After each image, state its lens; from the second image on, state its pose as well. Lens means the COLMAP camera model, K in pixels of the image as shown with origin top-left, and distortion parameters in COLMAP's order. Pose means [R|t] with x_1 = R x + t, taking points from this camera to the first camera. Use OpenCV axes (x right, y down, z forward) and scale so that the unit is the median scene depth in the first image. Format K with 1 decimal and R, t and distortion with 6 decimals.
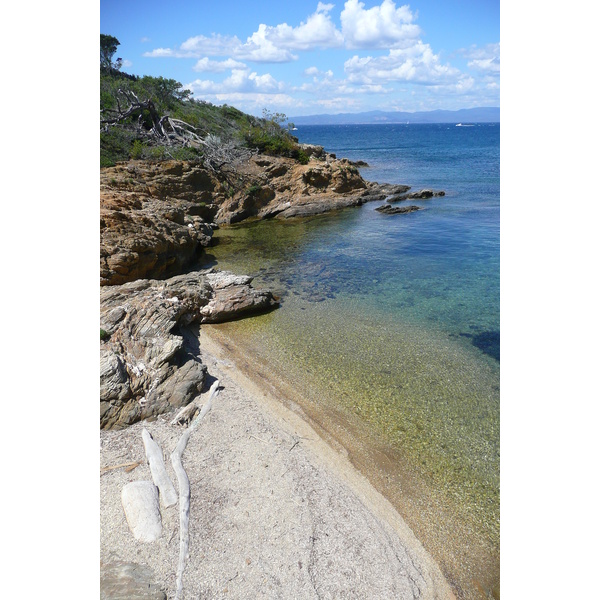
lens RADIAL K [[539.0, 0, 300.0], [0, 539.0, 300.0], [0, 0, 1]] dist [-0.005235, 0.006715]
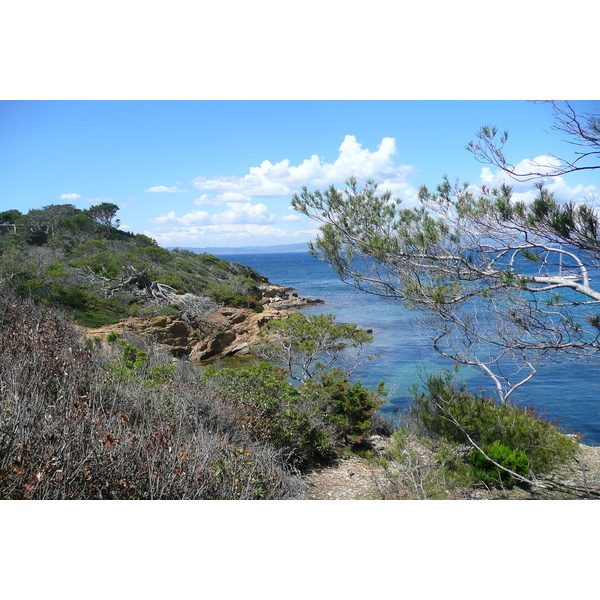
lens RADIAL K [[539.0, 0, 300.0], [0, 539.0, 300.0], [0, 0, 1]] dist [-0.005235, 0.006715]
pose [[0.999408, -0.010764, 0.032688, 0.073124], [0.017716, 0.975224, -0.220507, 0.011801], [-0.029505, 0.220956, 0.974837, -0.336148]]
